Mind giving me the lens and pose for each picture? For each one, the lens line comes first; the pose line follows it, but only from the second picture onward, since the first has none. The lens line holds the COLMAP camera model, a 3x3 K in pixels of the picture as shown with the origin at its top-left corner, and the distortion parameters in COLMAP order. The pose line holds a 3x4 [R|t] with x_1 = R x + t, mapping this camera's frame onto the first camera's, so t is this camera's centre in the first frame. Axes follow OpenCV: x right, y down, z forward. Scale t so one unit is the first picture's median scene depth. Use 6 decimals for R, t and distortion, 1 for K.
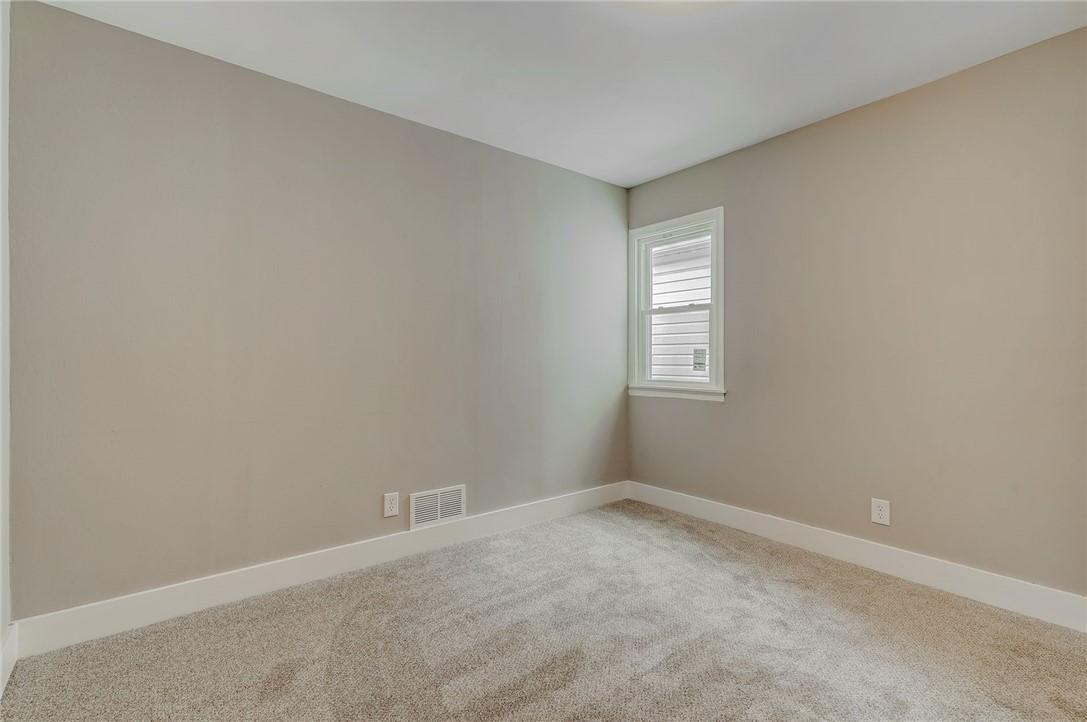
lens RADIAL K [[492.8, 0, 538.9], [0, 492.8, 361.7], [0, 0, 1]] dist [0.001971, 0.001505]
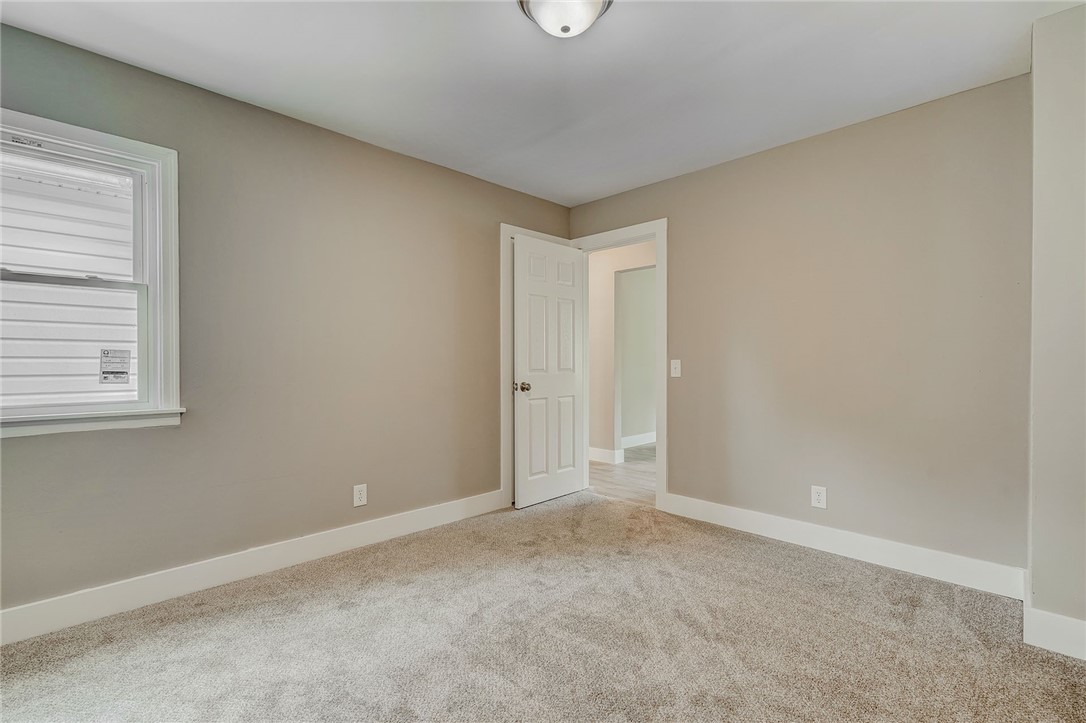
lens RADIAL K [[492.3, 0, 546.2], [0, 492.3, 359.6], [0, 0, 1]] dist [0.001971, 0.001505]
pose [[-0.115625, -0.000105, 0.993293, -0.414704], [0.006233, 0.999980, 0.000832, -0.011016], [-0.993273, 0.006287, -0.115622, 0.567933]]
